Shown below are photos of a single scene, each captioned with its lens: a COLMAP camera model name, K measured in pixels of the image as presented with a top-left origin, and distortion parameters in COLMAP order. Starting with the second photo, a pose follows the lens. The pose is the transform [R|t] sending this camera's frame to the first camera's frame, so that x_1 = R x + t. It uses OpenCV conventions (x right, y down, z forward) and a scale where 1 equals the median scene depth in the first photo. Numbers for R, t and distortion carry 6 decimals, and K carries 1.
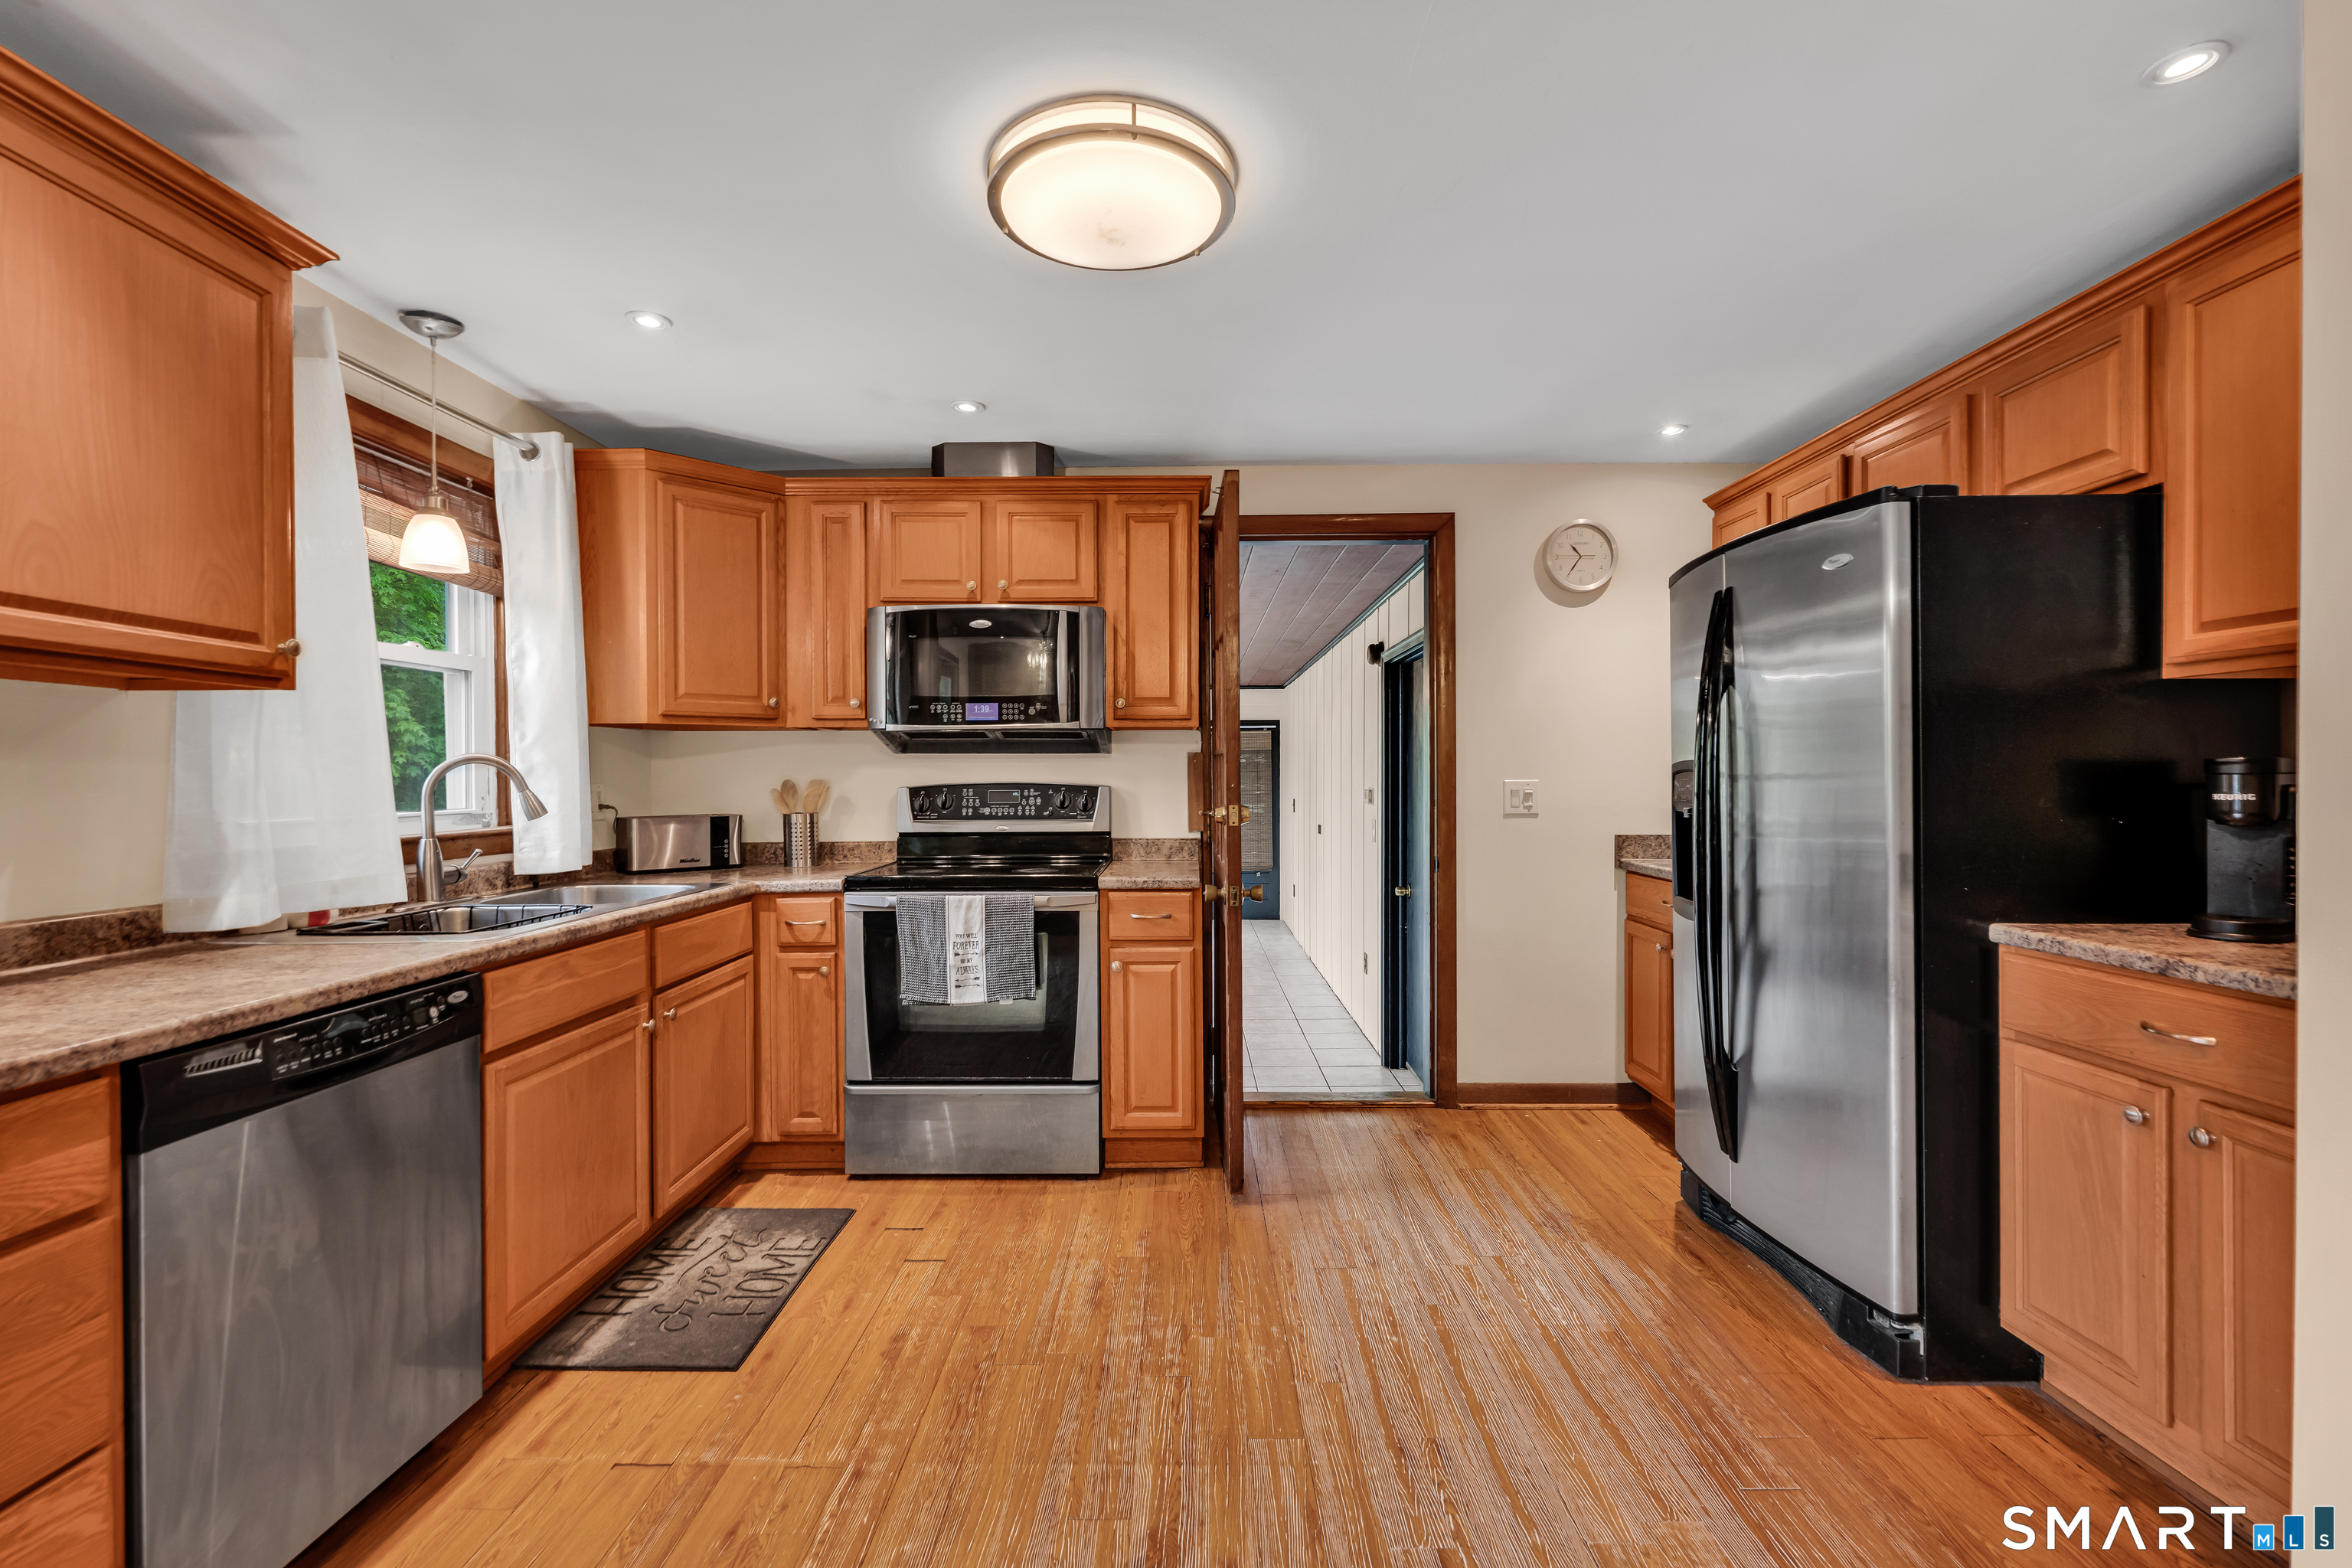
lens RADIAL K [[1010.8, 0, 1156.3], [0, 1010.8, 784.1], [0, 0, 1]] dist [-0.002489, 0.000413]
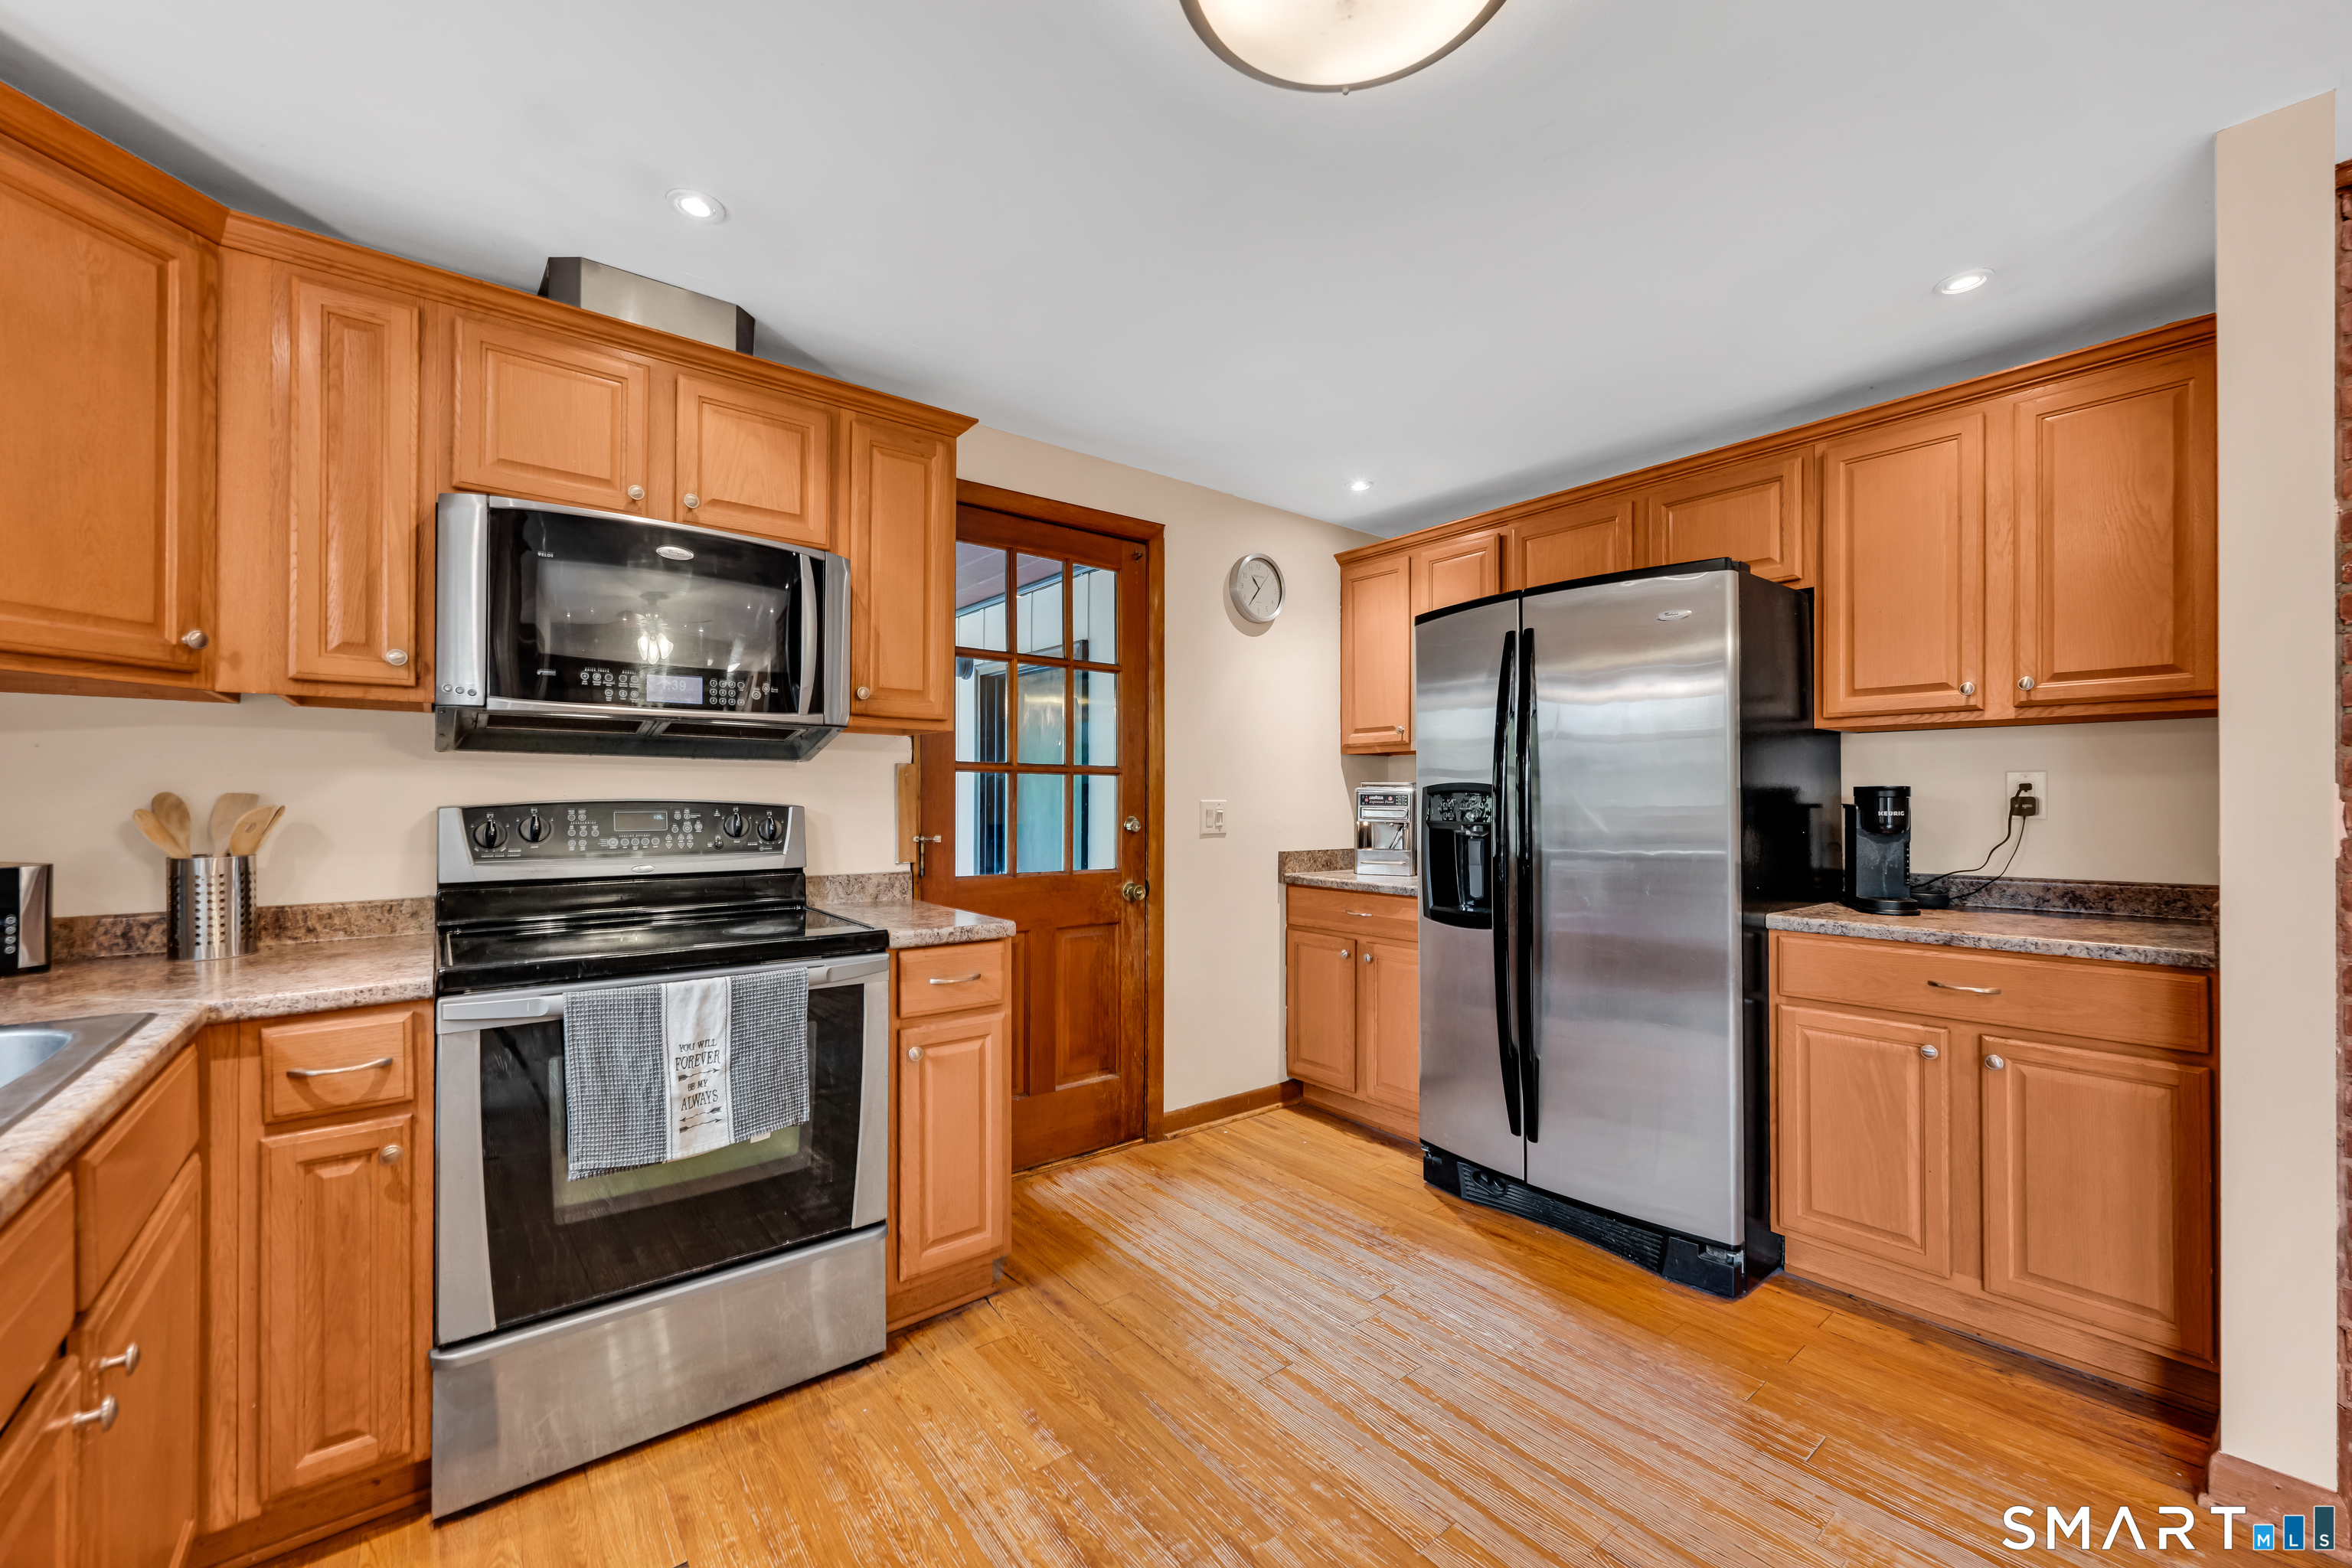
lens RADIAL K [[935.9, 0, 1157.3], [0, 935.9, 794.6], [0, 0, 1]] dist [-0.002643, 0.000202]
pose [[0.777002, 0.008944, 0.629435, -0.325158], [-0.001882, 0.999928, -0.011886, 0.002098], [-0.629496, 0.008050, 0.776962, 0.363669]]
